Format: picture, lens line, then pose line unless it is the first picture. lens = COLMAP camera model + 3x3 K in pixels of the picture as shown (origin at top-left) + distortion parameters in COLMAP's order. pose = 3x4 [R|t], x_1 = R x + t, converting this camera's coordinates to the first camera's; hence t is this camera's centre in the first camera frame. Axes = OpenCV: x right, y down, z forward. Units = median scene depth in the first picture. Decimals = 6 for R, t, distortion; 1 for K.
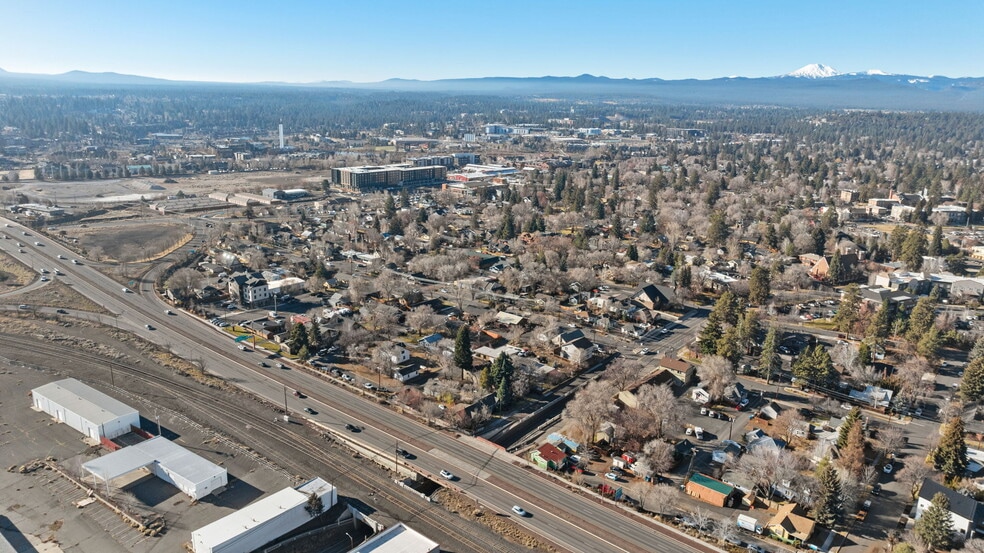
lens RADIAL K [[694.7, 0, 492.0], [0, 694.7, 276.5], [0, 0, 1]] dist [-0.016175, 0.001084]
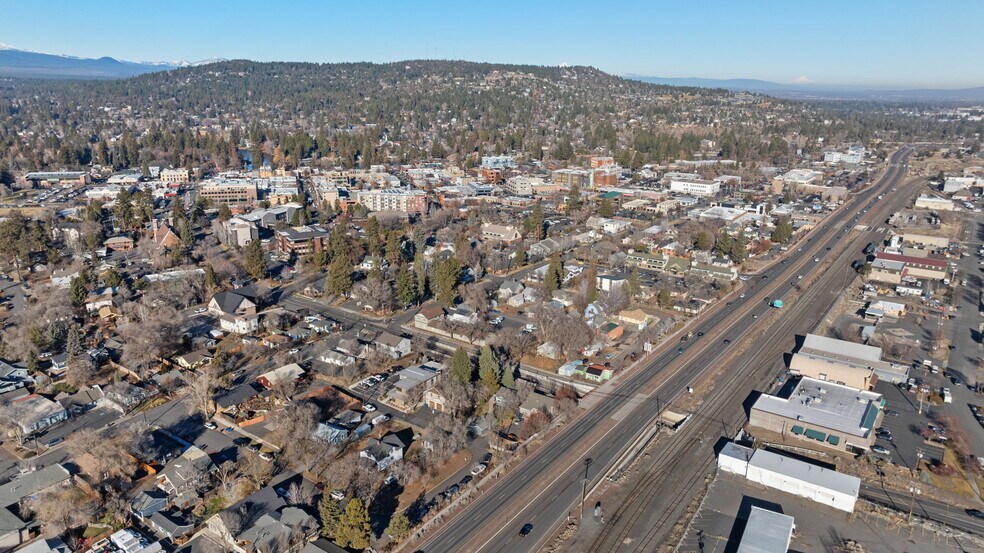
lens RADIAL K [[694.7, 0, 492.0], [0, 694.7, 276.5], [0, 0, 1]] dist [-0.016175, 0.001084]
pose [[-0.091532, -0.299164, 0.949801, -0.400671], [0.239045, 0.919315, 0.312598, -0.128753], [-0.966685, 0.255658, -0.012633, 0.452493]]
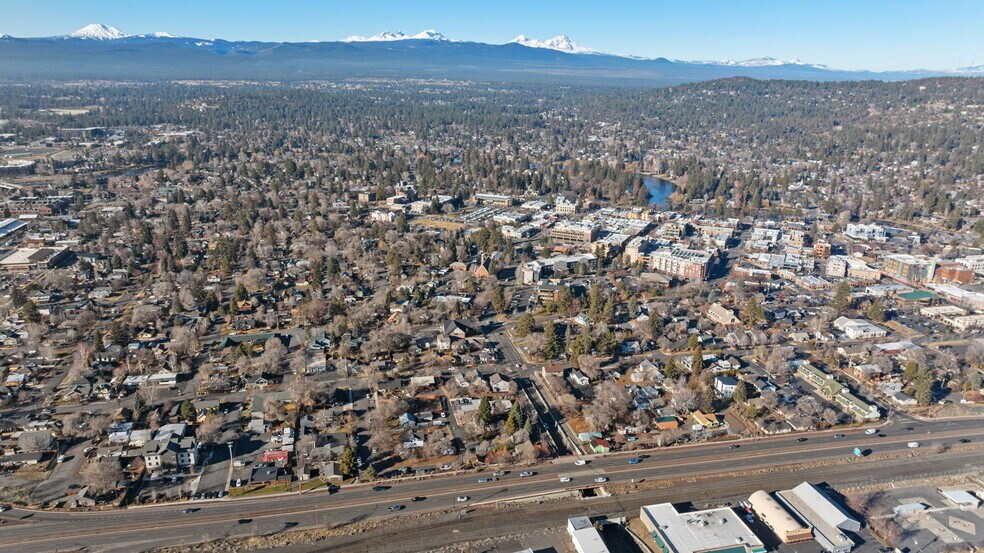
lens RADIAL K [[694.7, 0, 492.0], [0, 694.7, 276.5], [0, 0, 1]] dist [-0.016175, 0.001084]
pose [[0.596063, -0.248919, 0.763379, -0.491327], [0.204716, 0.966426, 0.155280, -0.176679], [-0.776402, 0.063719, 0.627009, 0.049722]]
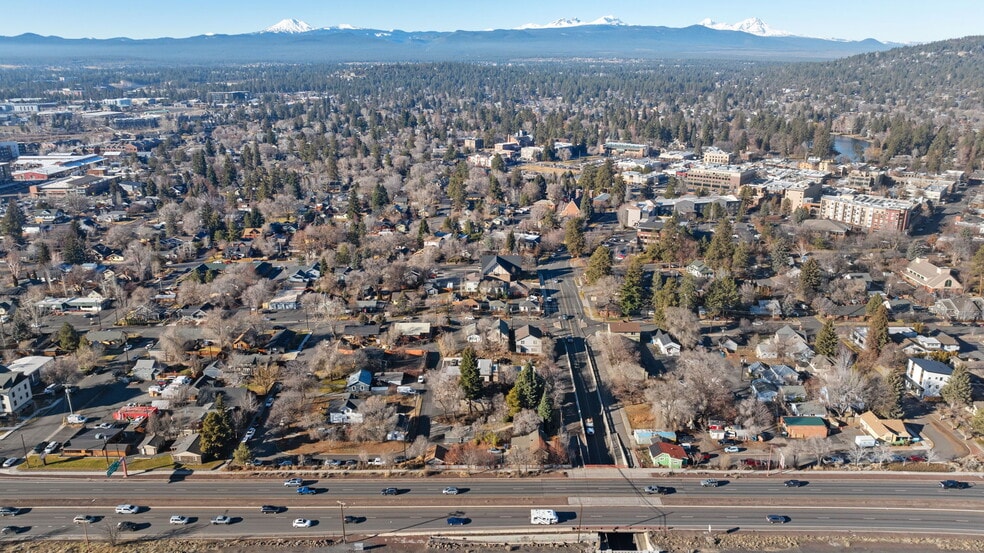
lens RADIAL K [[717.3, 0, 492.0], [0, 717.3, 276.5], [0, 0, 1]] dist [-0.034667, 0.028197]
pose [[0.769860, -0.215456, 0.600744, -0.239779], [0.186505, 0.976153, 0.111088, -0.046231], [-0.610353, 0.026519, 0.791685, 0.153259]]
